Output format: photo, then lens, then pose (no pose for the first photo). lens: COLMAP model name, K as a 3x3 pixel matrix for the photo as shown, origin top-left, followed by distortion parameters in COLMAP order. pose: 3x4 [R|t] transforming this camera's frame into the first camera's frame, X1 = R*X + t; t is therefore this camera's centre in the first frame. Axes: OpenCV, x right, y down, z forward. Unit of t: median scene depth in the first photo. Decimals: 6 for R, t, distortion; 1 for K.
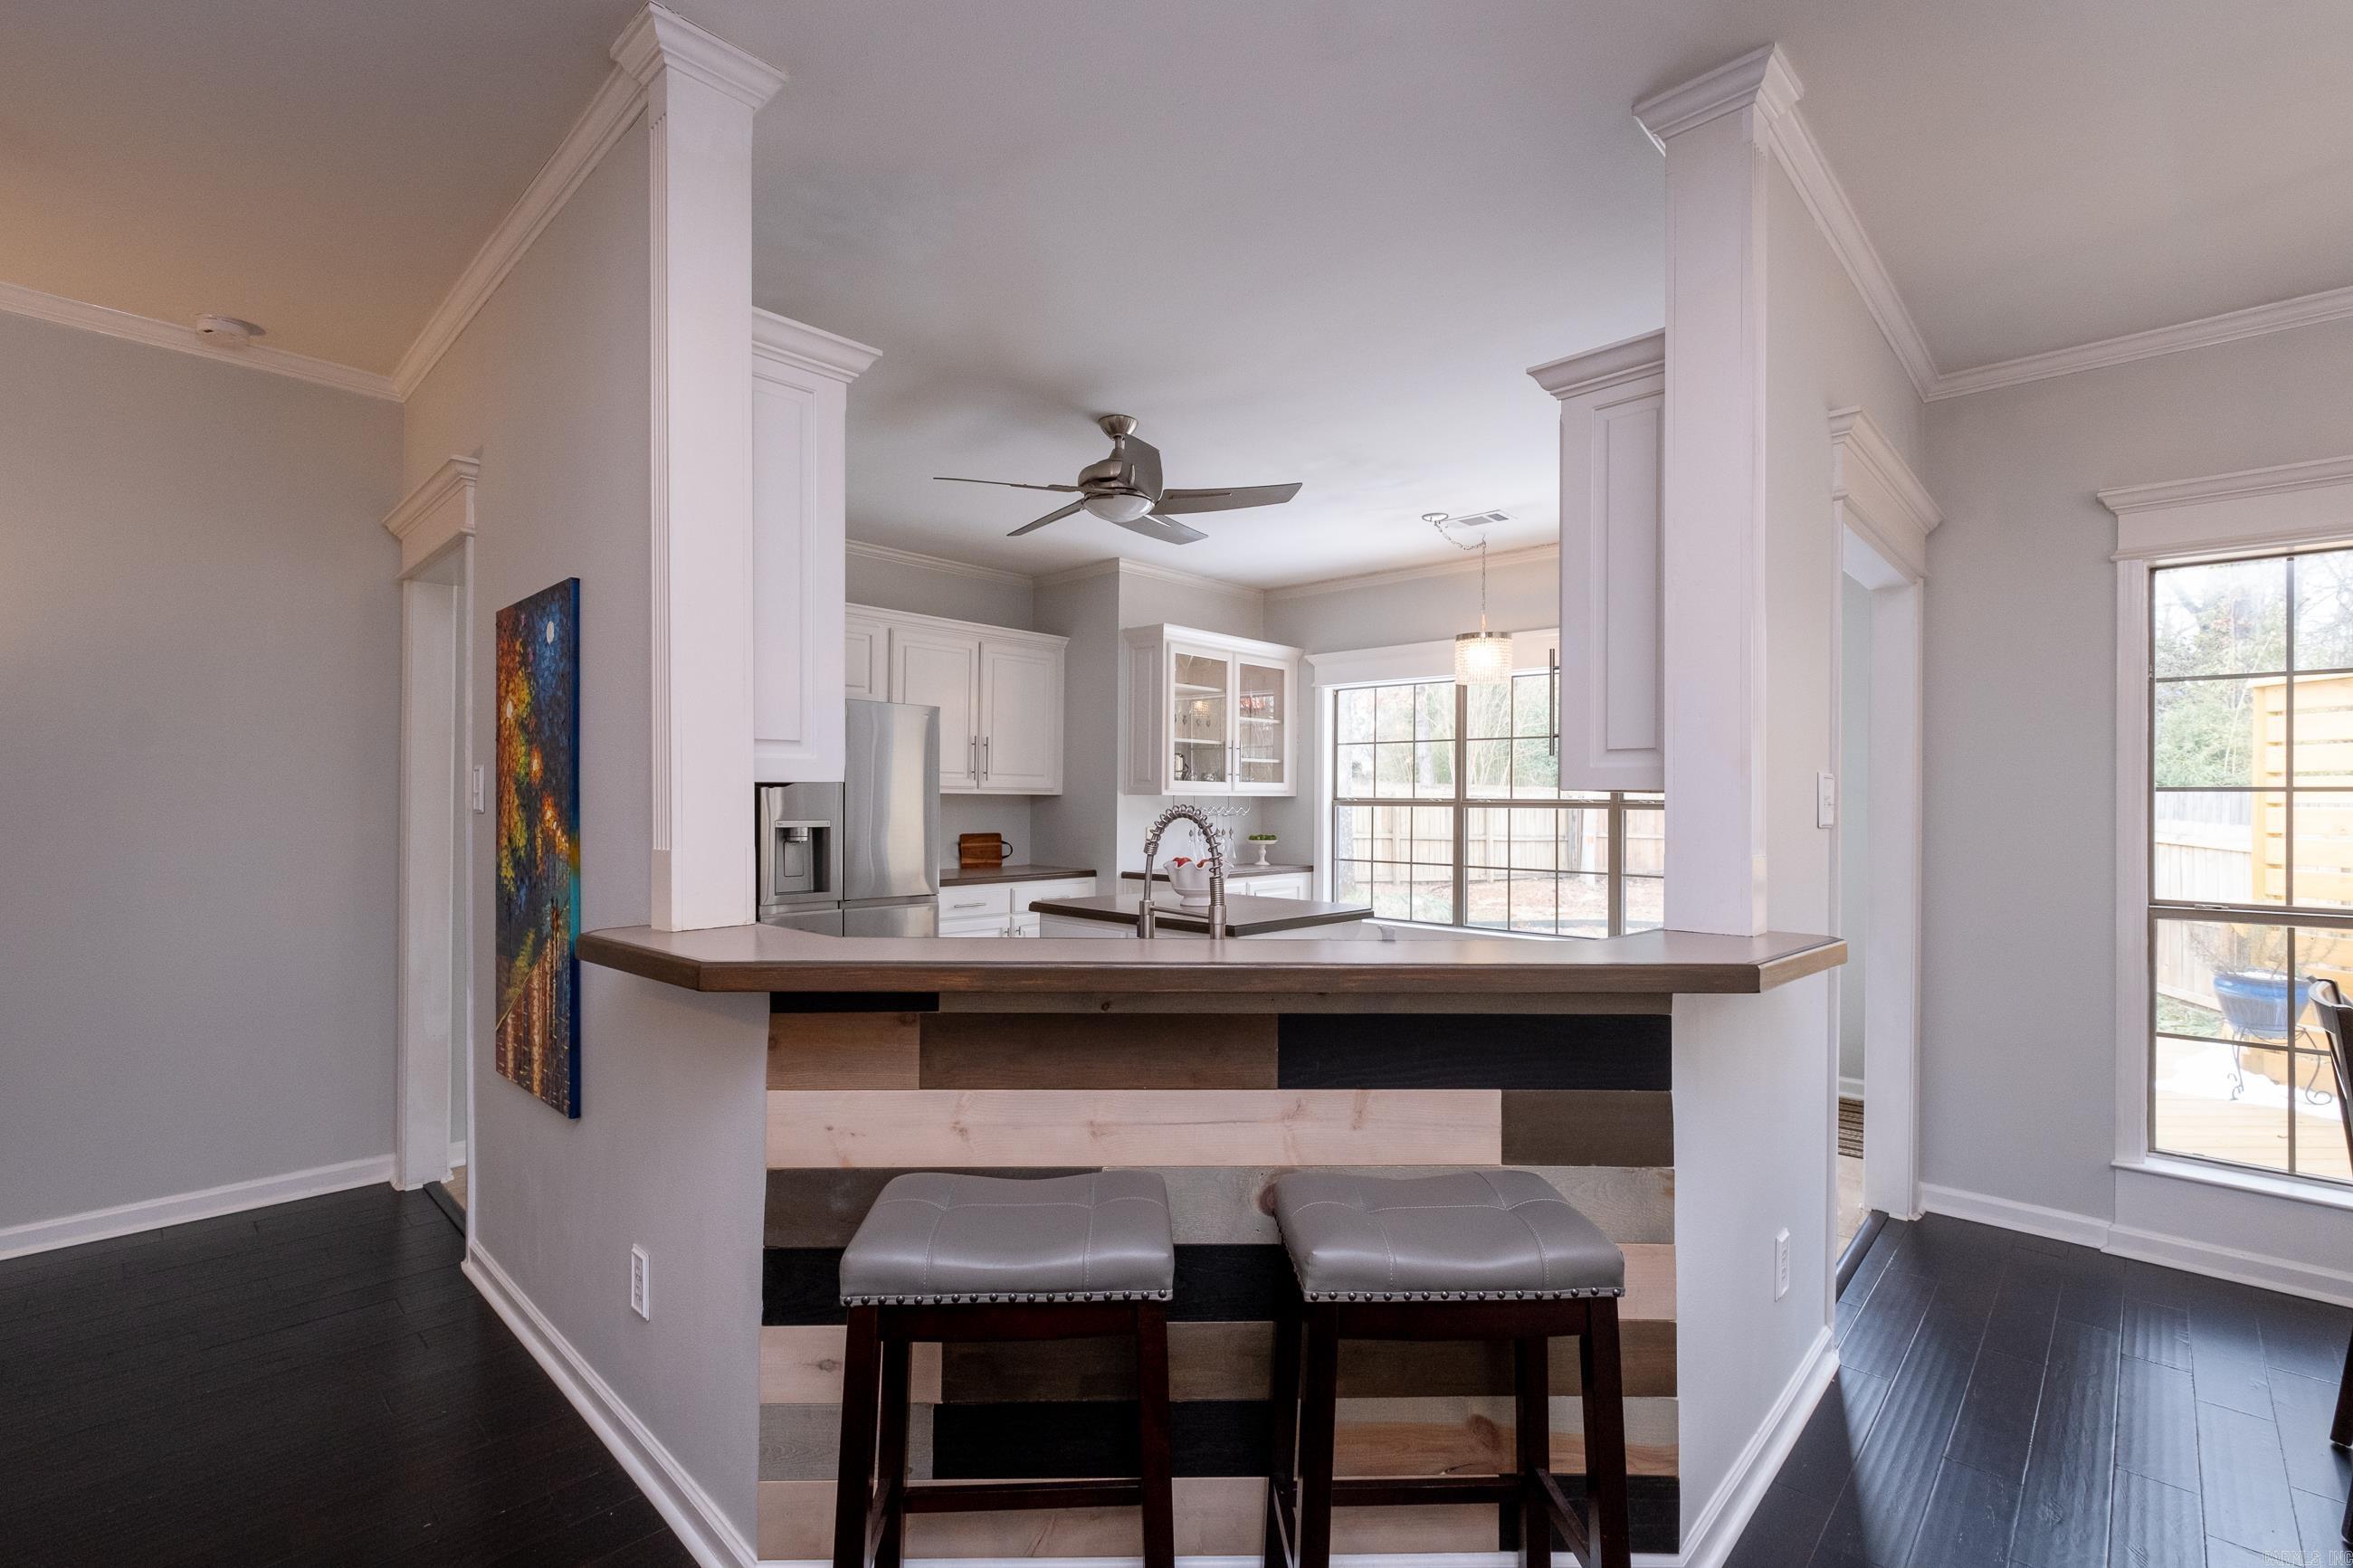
lens RADIAL K [[1042.0, 0, 1178.1], [0, 1042.0, 797.8], [0, 0, 1]] dist [-0.000701, 0.000144]
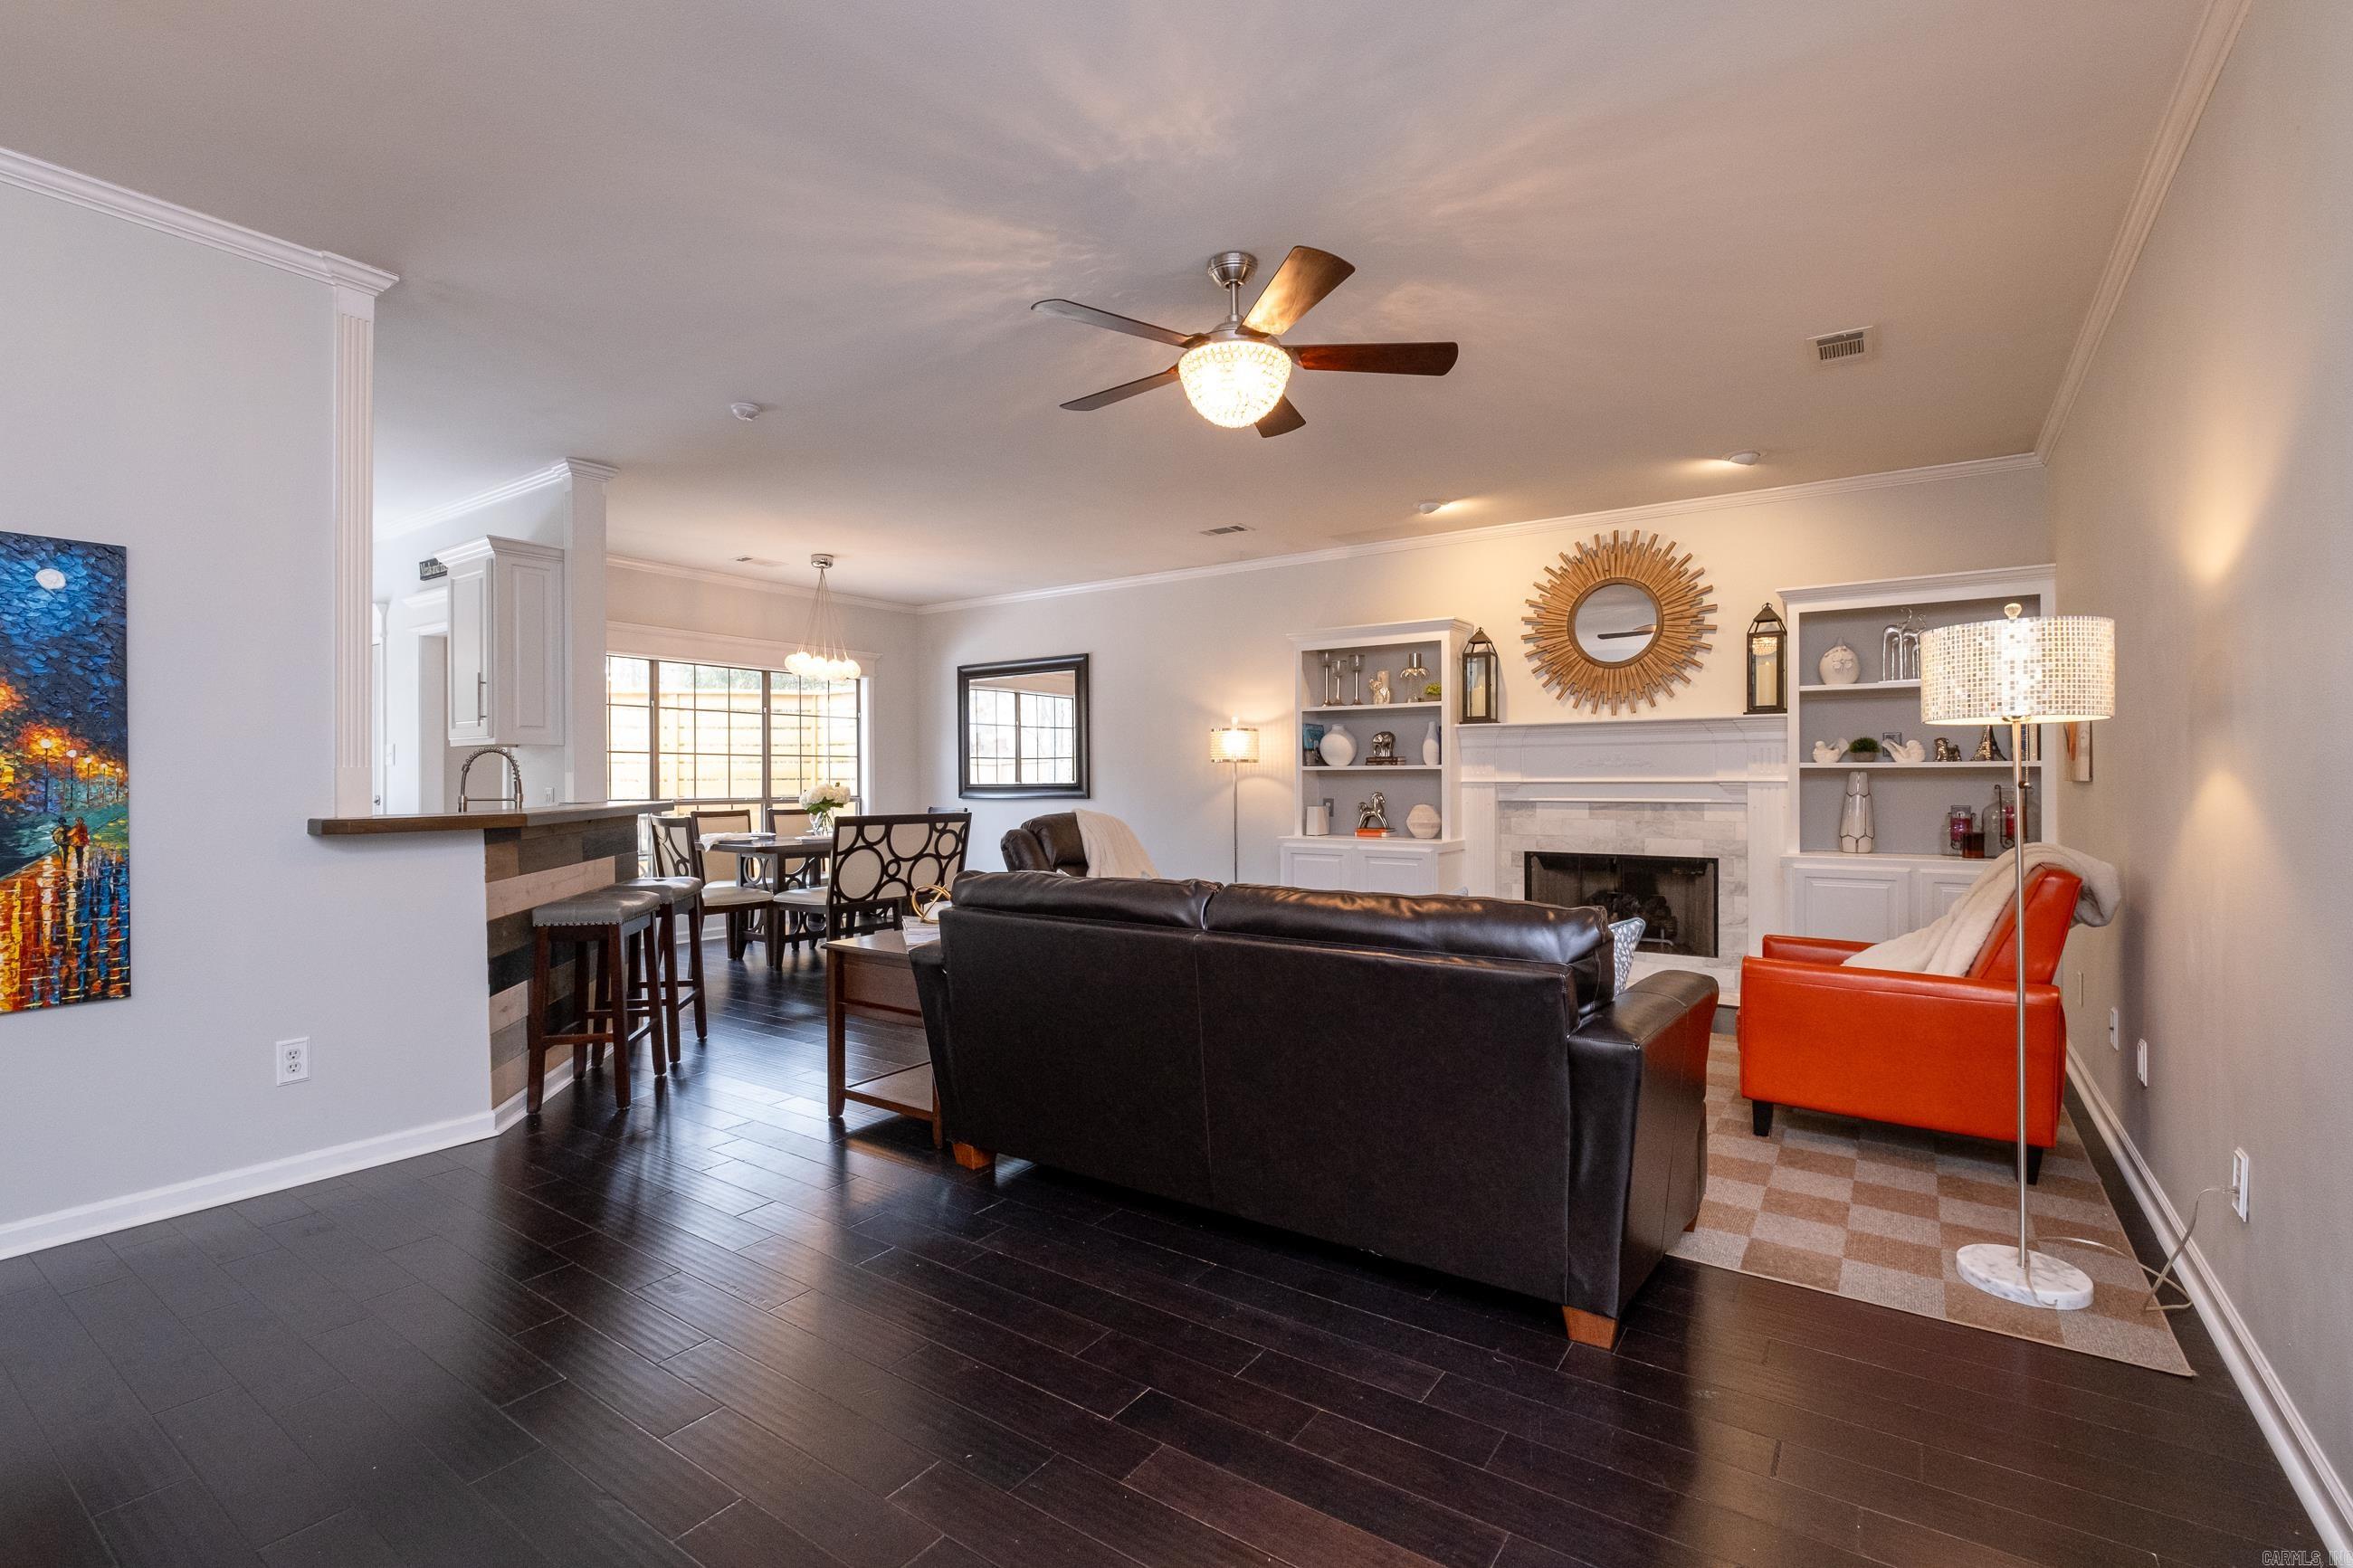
lens RADIAL K [[1043.2, 0, 1183.5], [0, 1043.2, 776.5], [0, 0, 1]] dist [-0.002456, 0.000368]
pose [[-0.157675, -0.006371, 0.987471, -0.765694], [-0.000856, 0.999980, 0.006315, 0.017334], [-0.987491, 0.000150, -0.157677, -0.005160]]
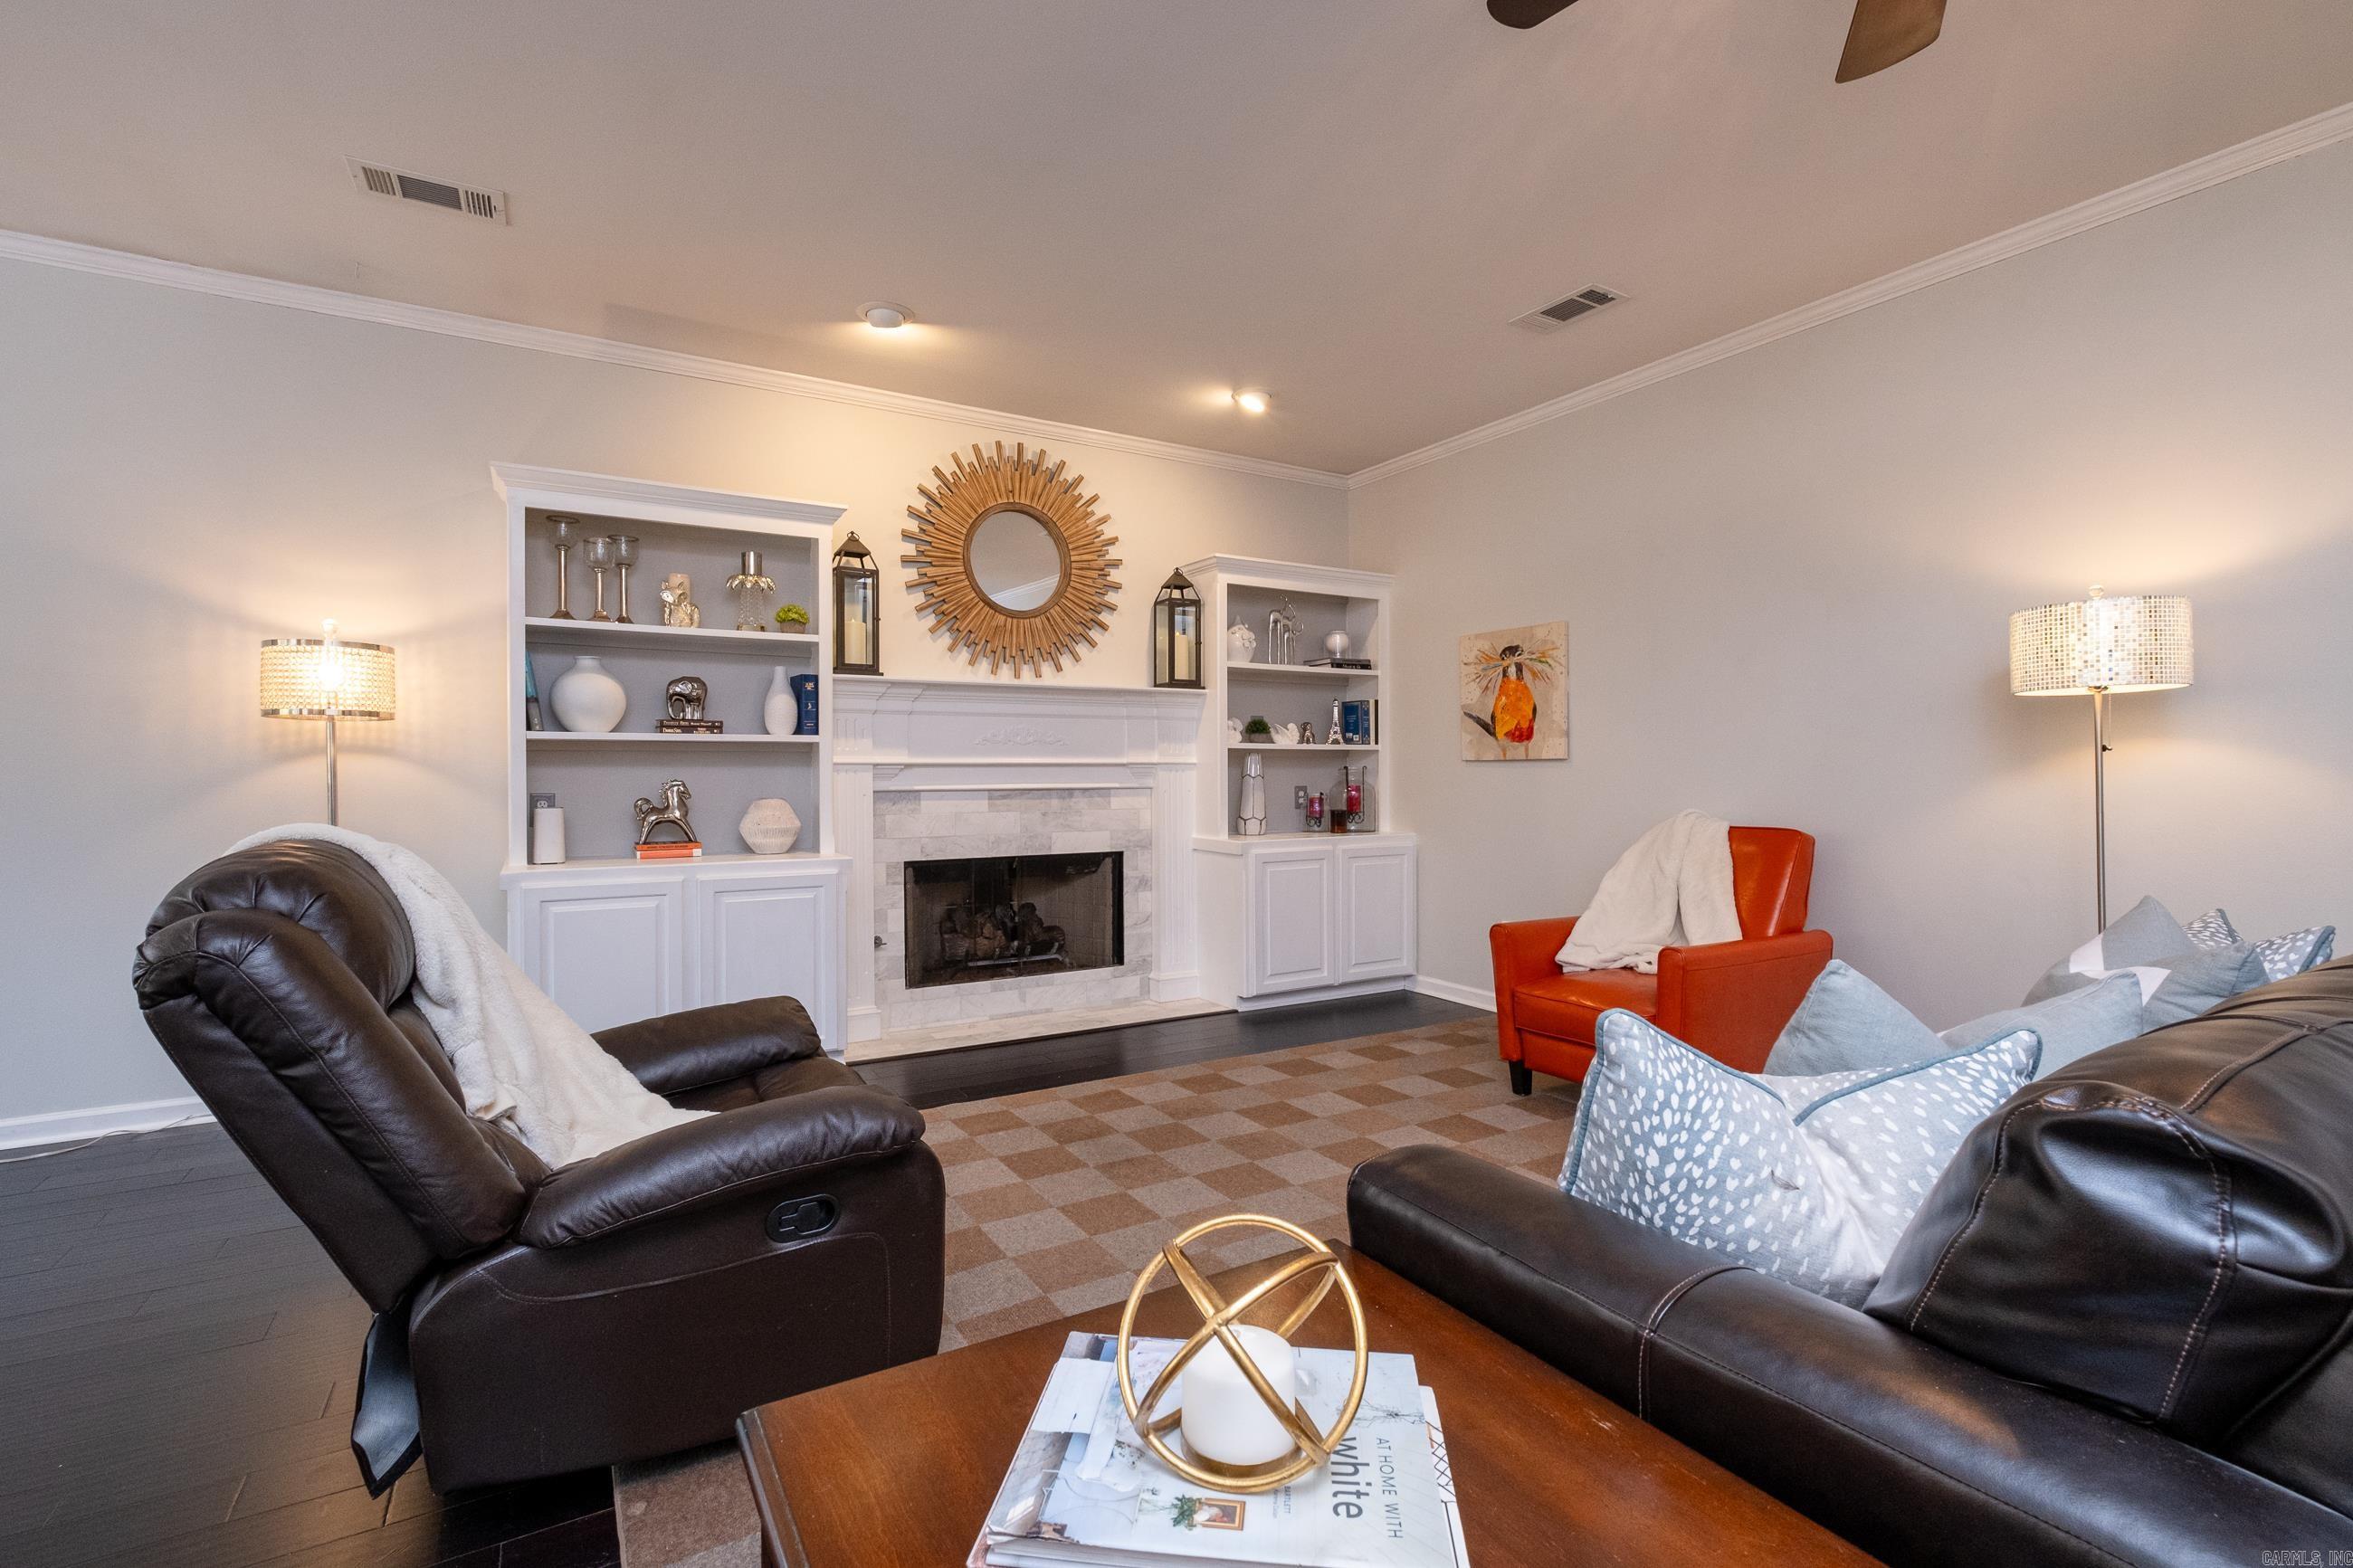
lens RADIAL K [[1043.2, 0, 1183.5], [0, 1043.2, 776.5], [0, 0, 1]] dist [-0.002456, 0.000368]
pose [[-0.960419, -0.005841, 0.278499, -0.145671], [-0.004855, 0.999979, 0.004229, 0.035496], [-0.278517, 0.002710, -0.960427, 0.156539]]
